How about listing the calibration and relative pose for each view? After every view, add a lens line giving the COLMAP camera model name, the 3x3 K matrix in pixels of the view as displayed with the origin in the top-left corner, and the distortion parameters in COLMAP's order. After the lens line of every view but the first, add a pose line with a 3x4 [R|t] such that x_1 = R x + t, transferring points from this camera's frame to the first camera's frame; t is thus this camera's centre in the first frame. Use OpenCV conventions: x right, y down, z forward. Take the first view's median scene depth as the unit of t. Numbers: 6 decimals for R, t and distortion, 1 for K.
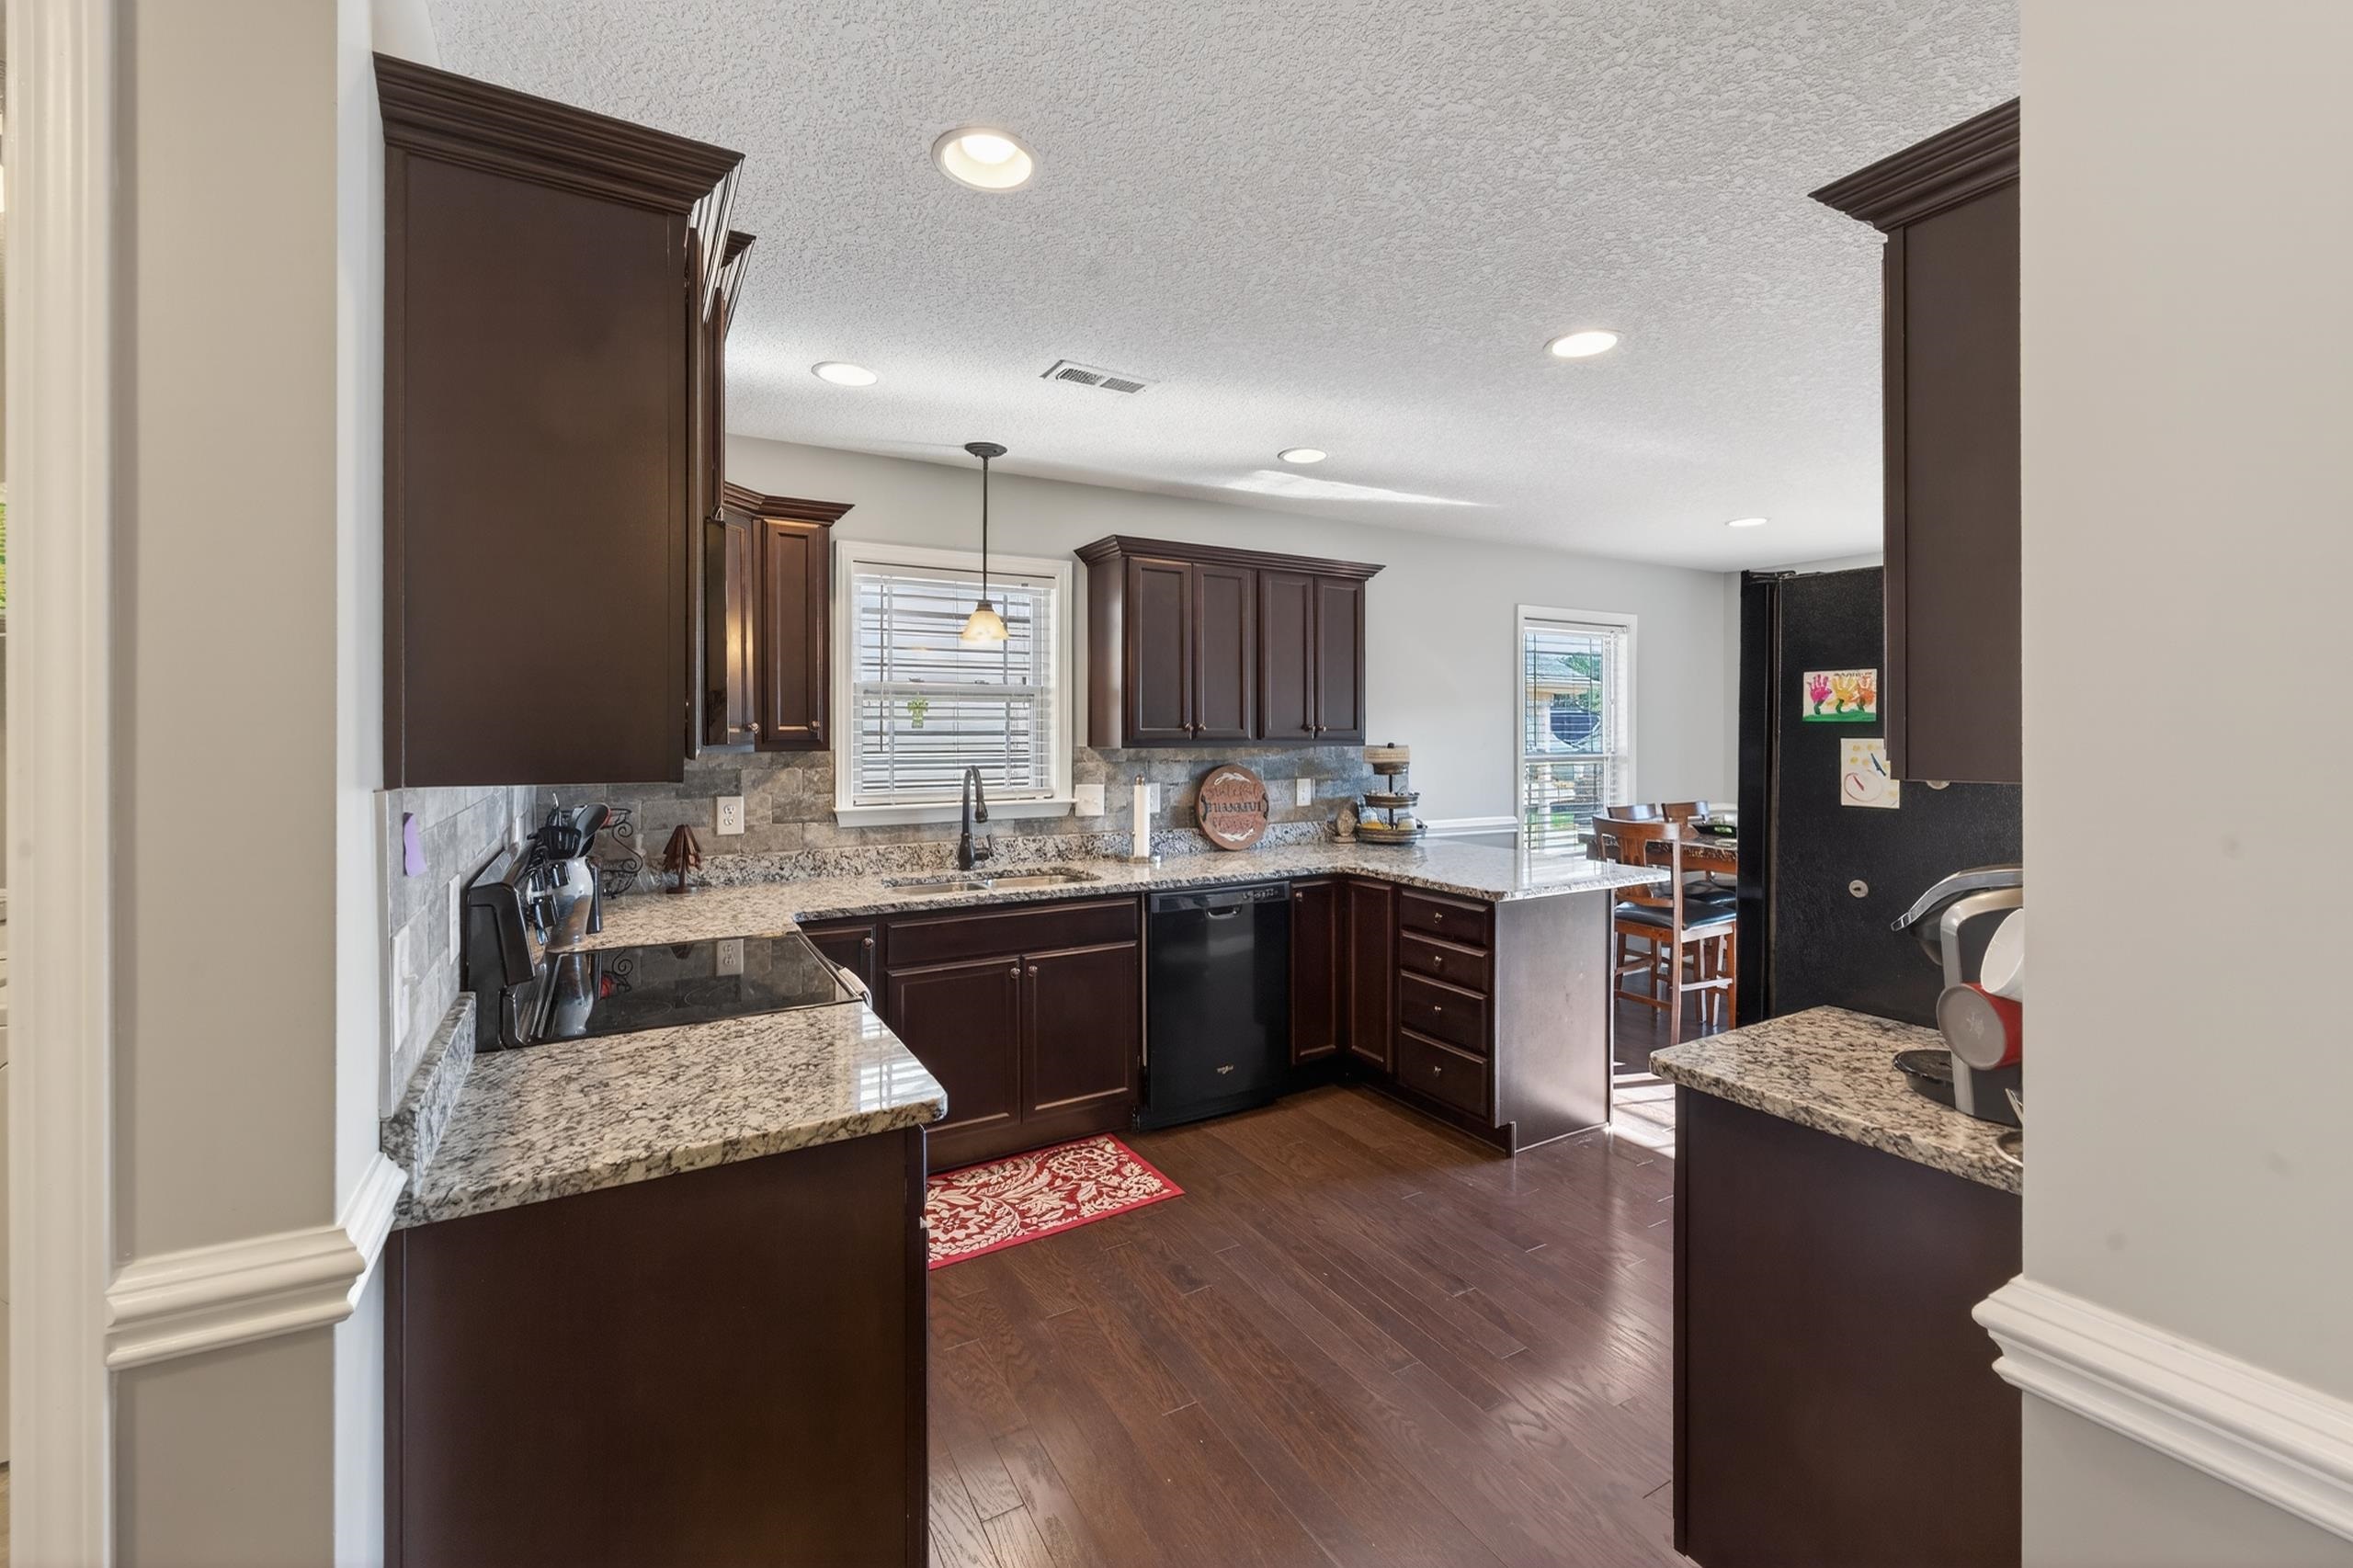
lens RADIAL K [[986.3, 0, 1179.4], [0, 986.3, 758.6], [0, 0, 1]] dist [0.000368, -0.000003]
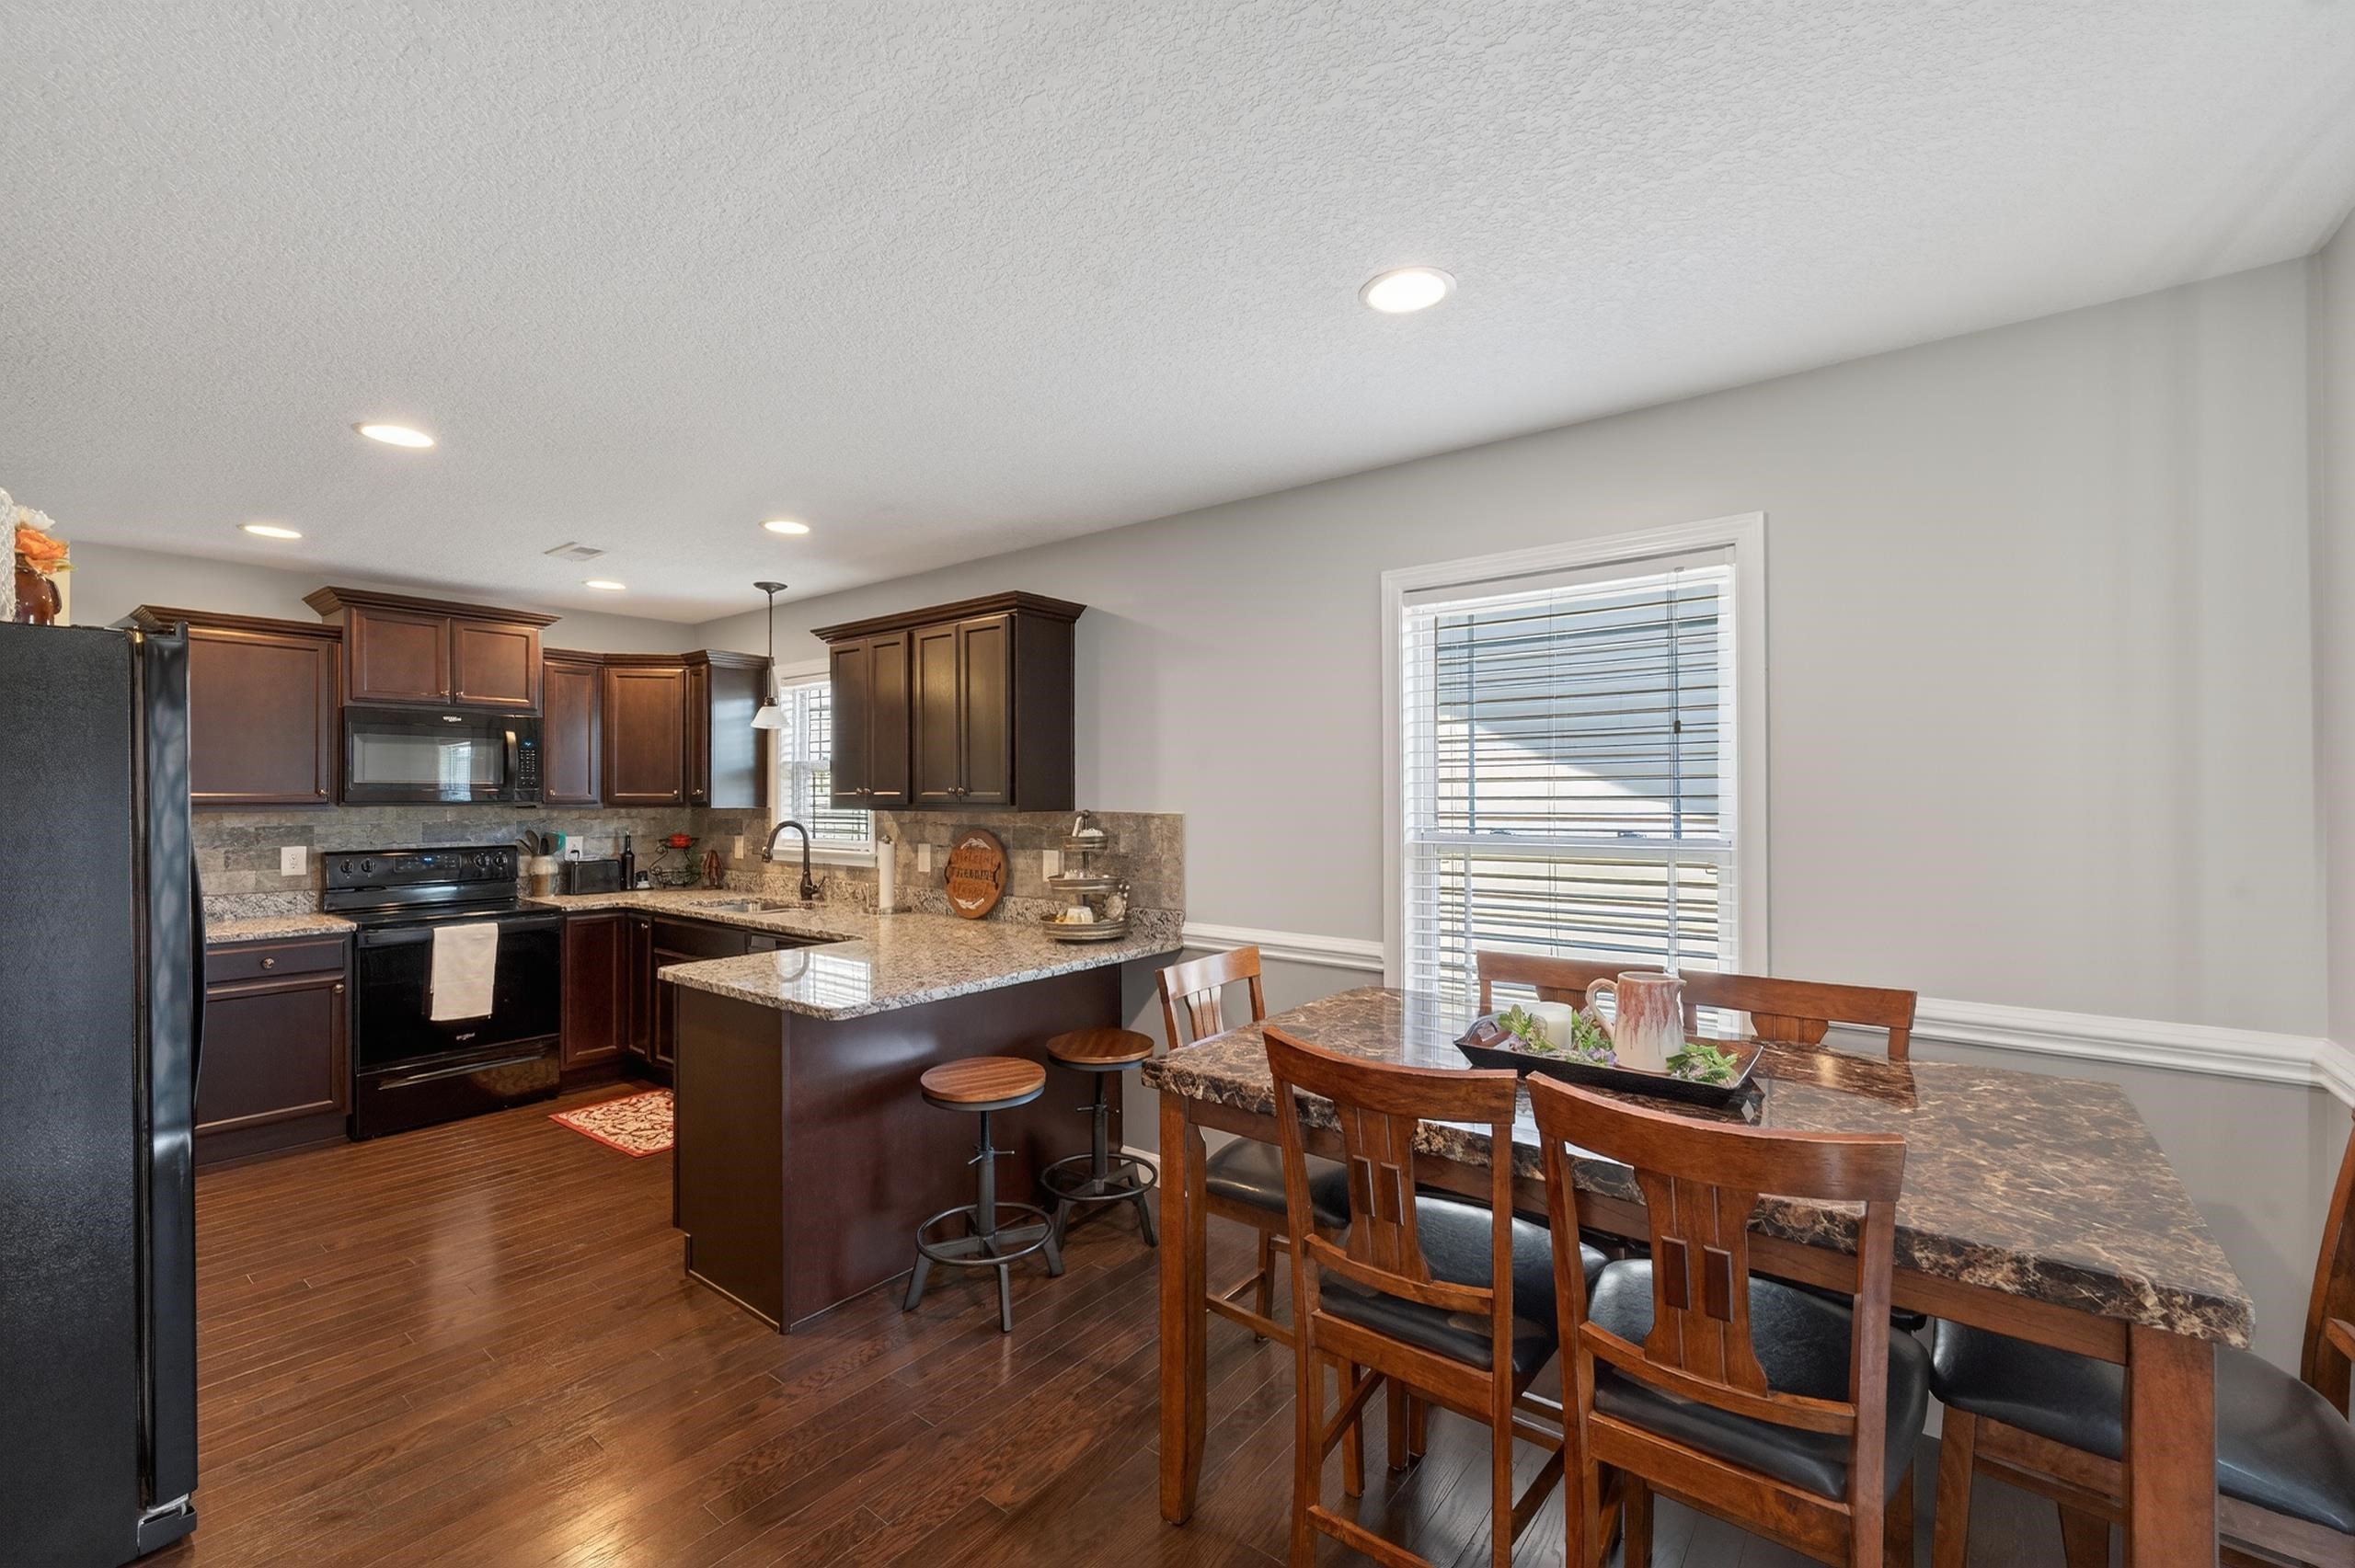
lens RADIAL K [[1007.4, 0, 1181.1], [0, 1007.4, 796.6], [0, 0, 1]] dist [-0.000151, 0.000016]
pose [[0.358260, -0.000796, -0.933621, 1.058657], [-0.025157, 0.999628, -0.010506, -0.021032], [0.933283, 0.027251, 0.358107, 0.845404]]
